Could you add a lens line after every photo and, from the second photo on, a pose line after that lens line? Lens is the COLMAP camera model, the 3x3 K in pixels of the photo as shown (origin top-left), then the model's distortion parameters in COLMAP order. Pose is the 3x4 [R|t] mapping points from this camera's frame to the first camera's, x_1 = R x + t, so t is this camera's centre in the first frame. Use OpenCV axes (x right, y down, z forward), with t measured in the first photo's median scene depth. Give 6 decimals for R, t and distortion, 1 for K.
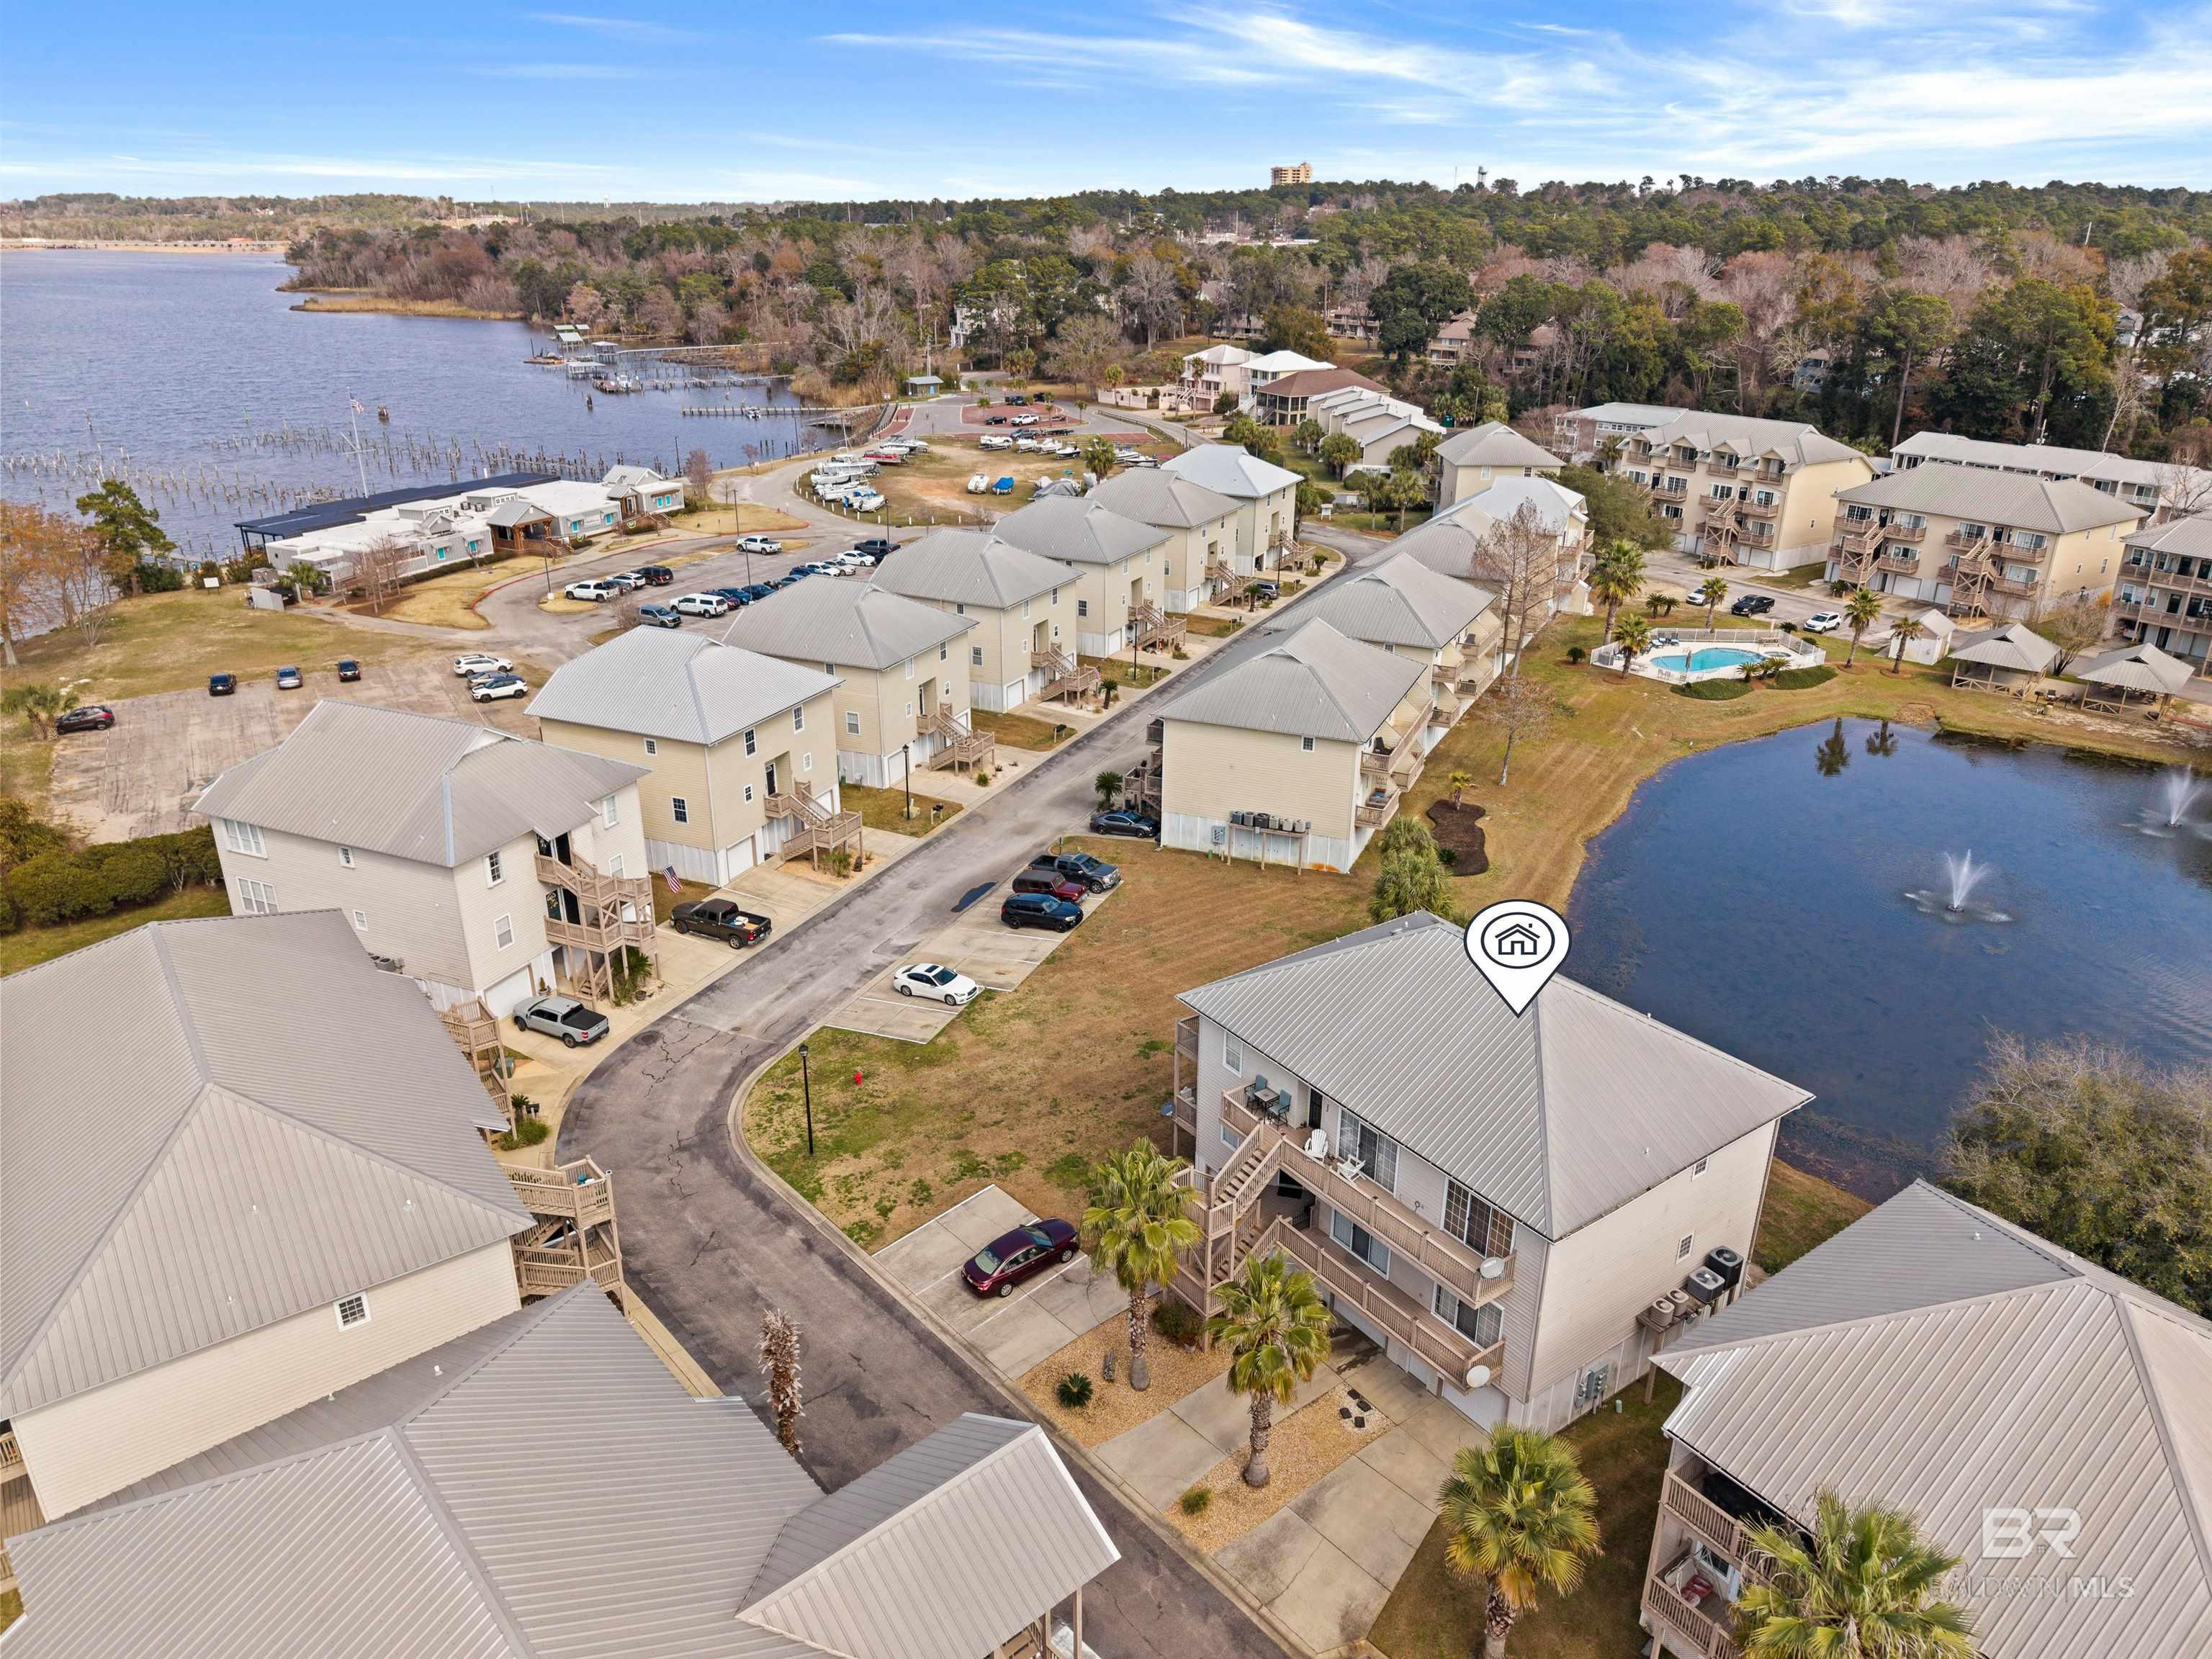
lens RADIAL K [[1489.9, 0, 1106.0], [0, 1489.9, 829.5], [0, 0, 1]] dist [0.000066, -0.001812]
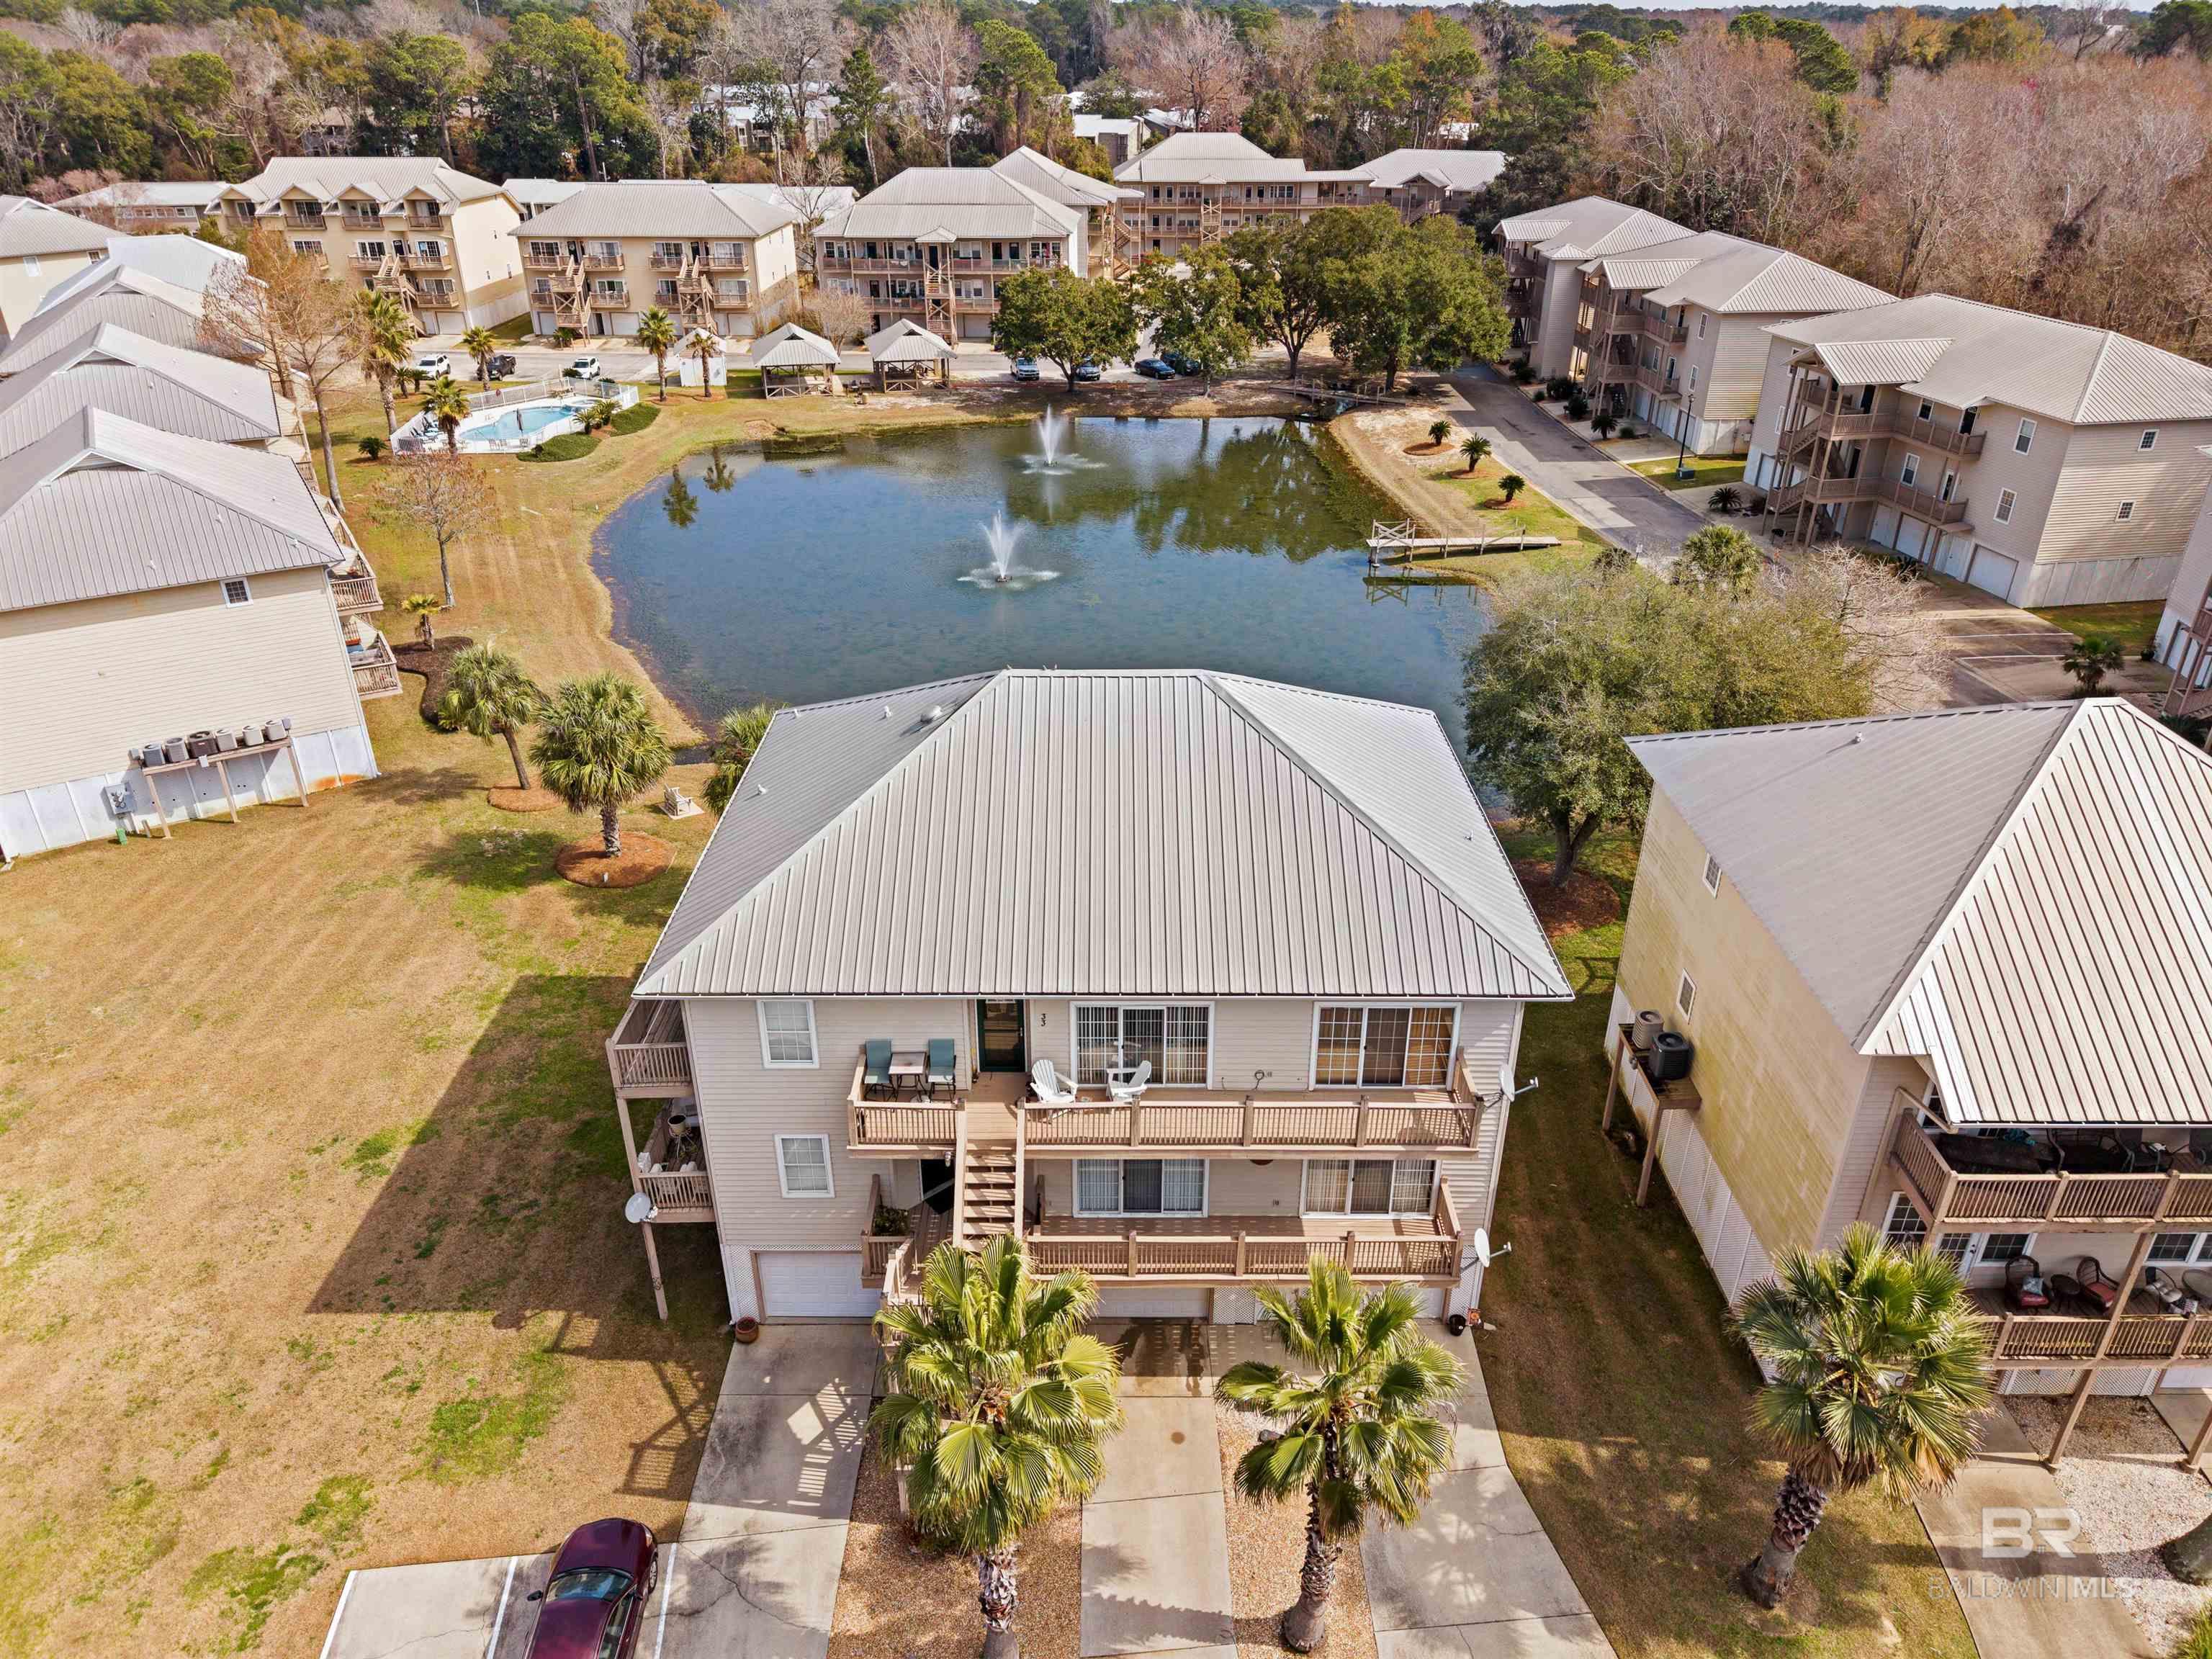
lens RADIAL K [[1489.9, 0, 1106.0], [0, 1489.9, 829.5], [0, 0, 1]] dist [0.000066, -0.001812]
pose [[0.576338, -0.382871, 0.721973, -0.090064], [0.312976, 0.919513, 0.237785, -0.002360], [-0.754904, 0.088915, 0.649780, 0.252698]]
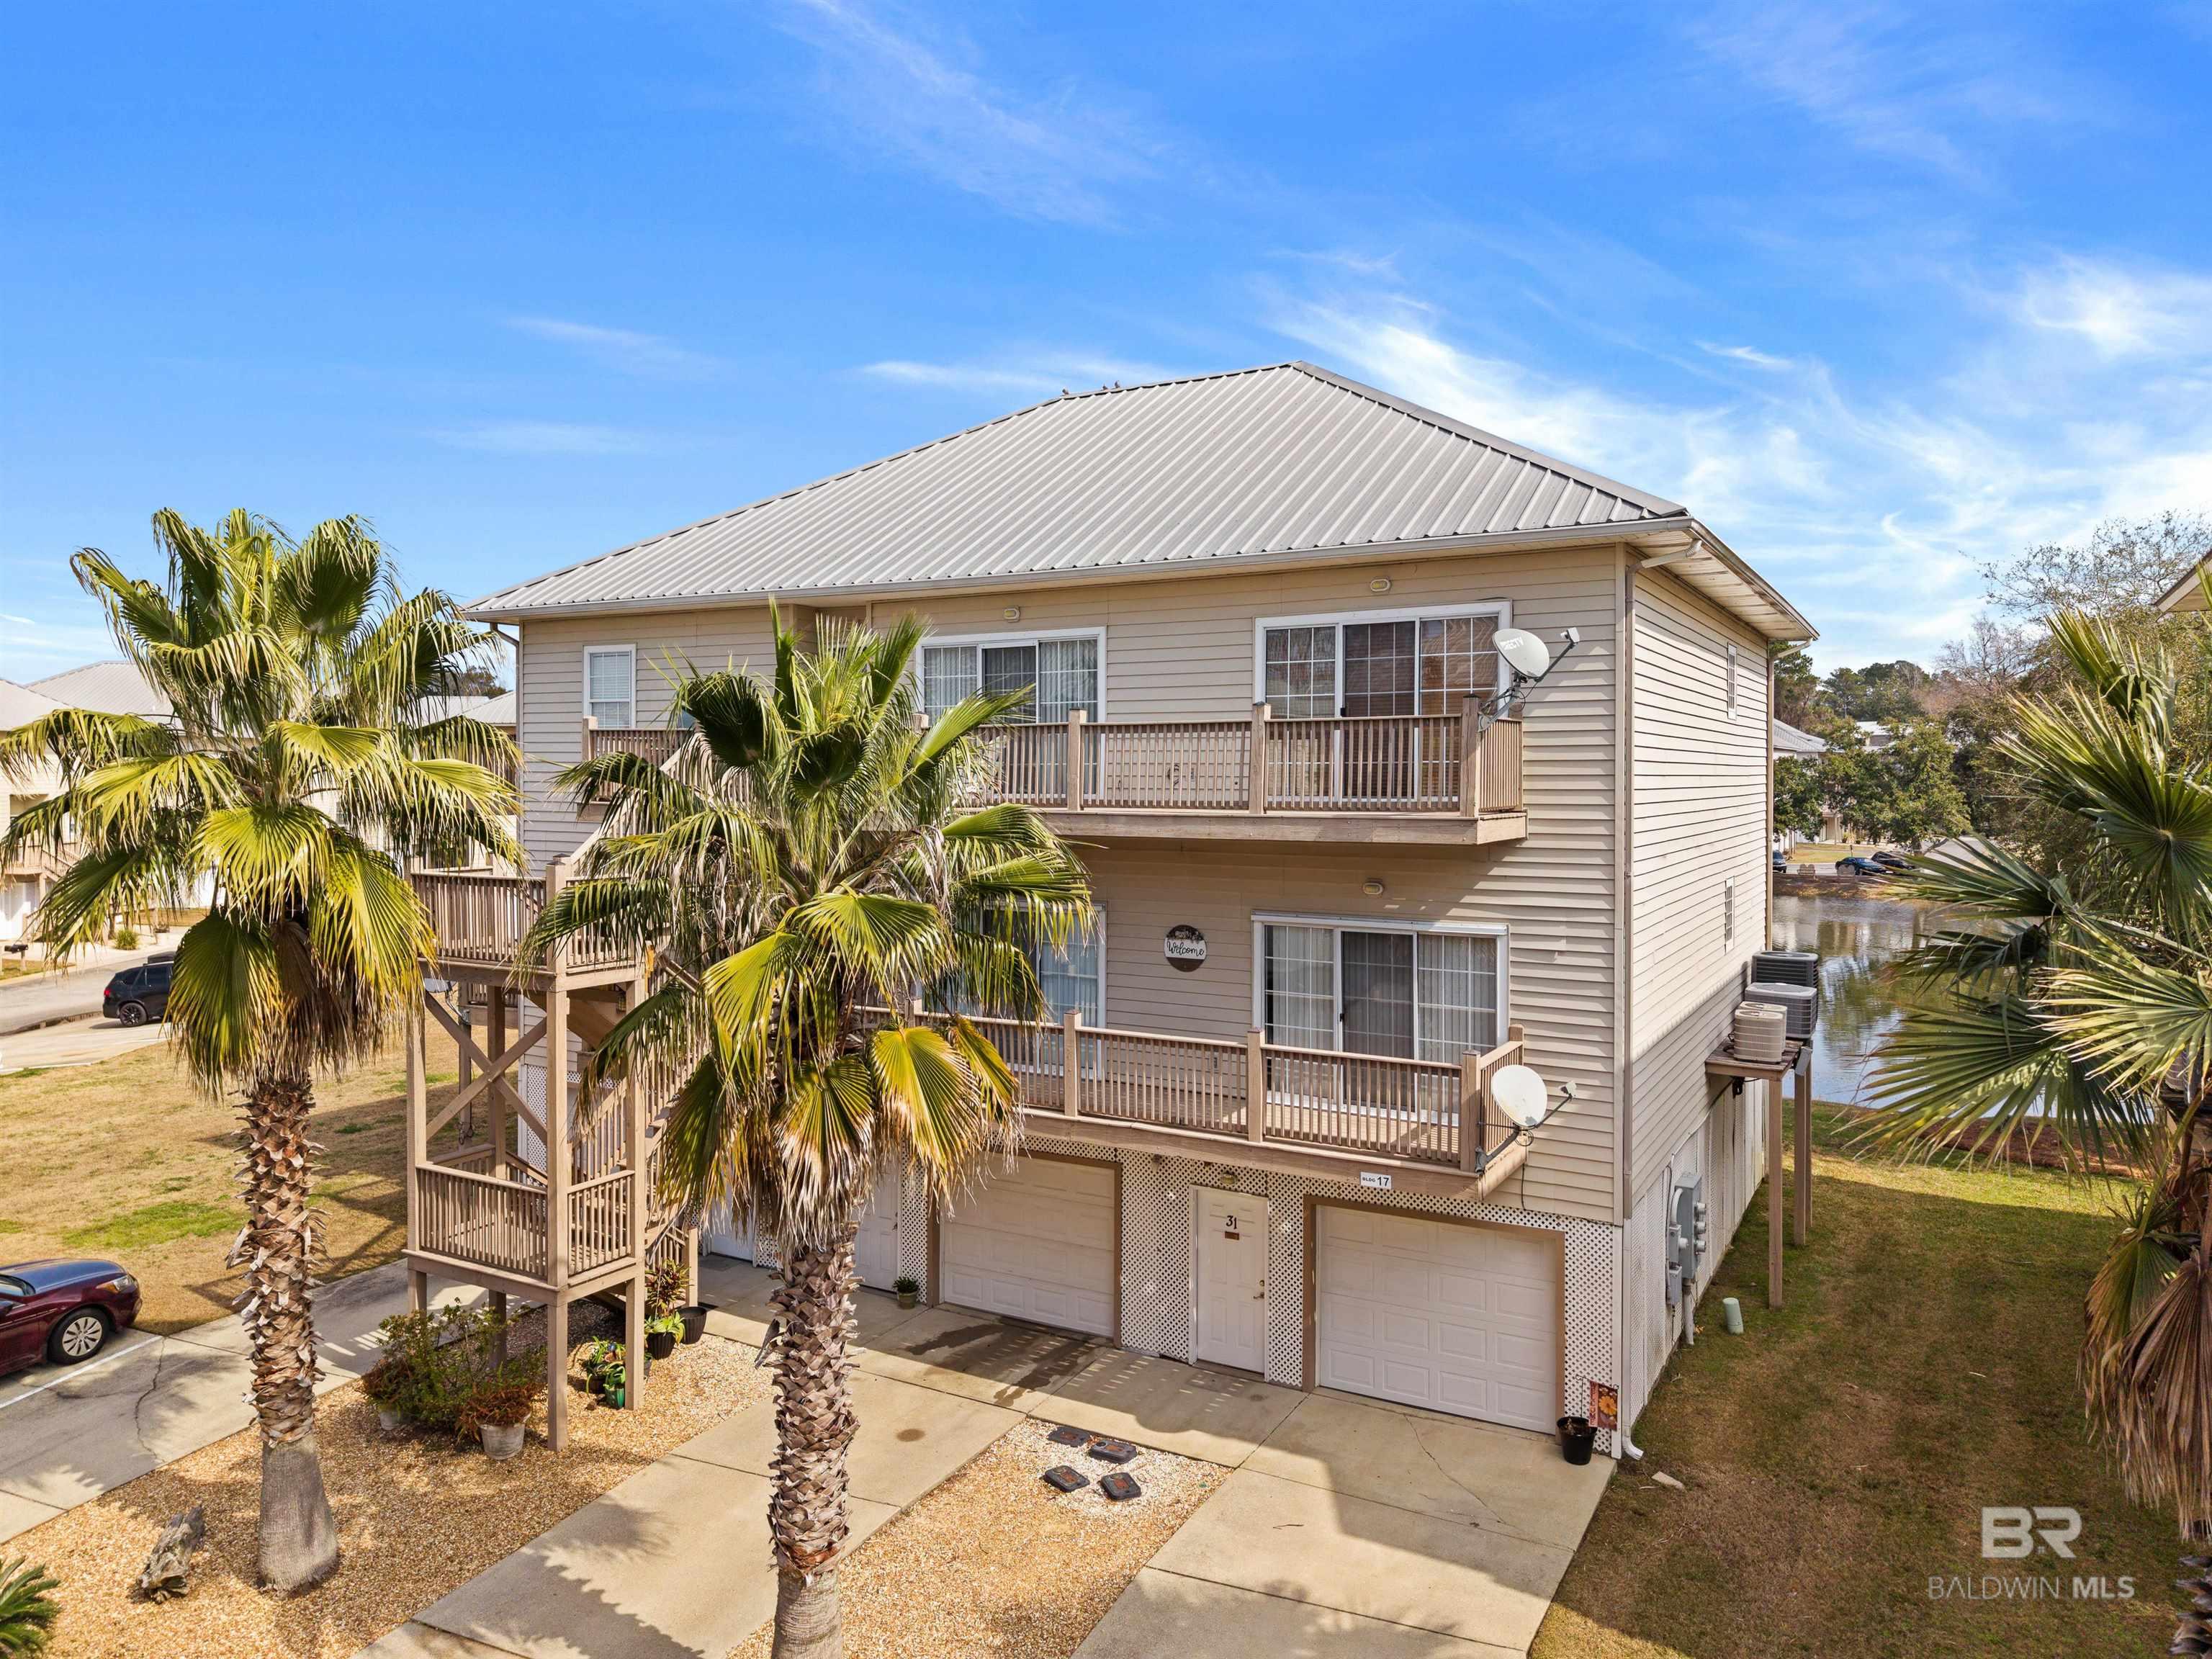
lens RADIAL K [[1489.9, 0, 1106.0], [0, 1489.9, 829.5], [0, 0, 1]] dist [0.000066, -0.001812]
pose [[0.906991, -0.016181, 0.420839, 0.015601], [0.162692, 0.935152, -0.314676, 0.142469], [-0.388456, 0.353876, 0.850808, 0.279311]]
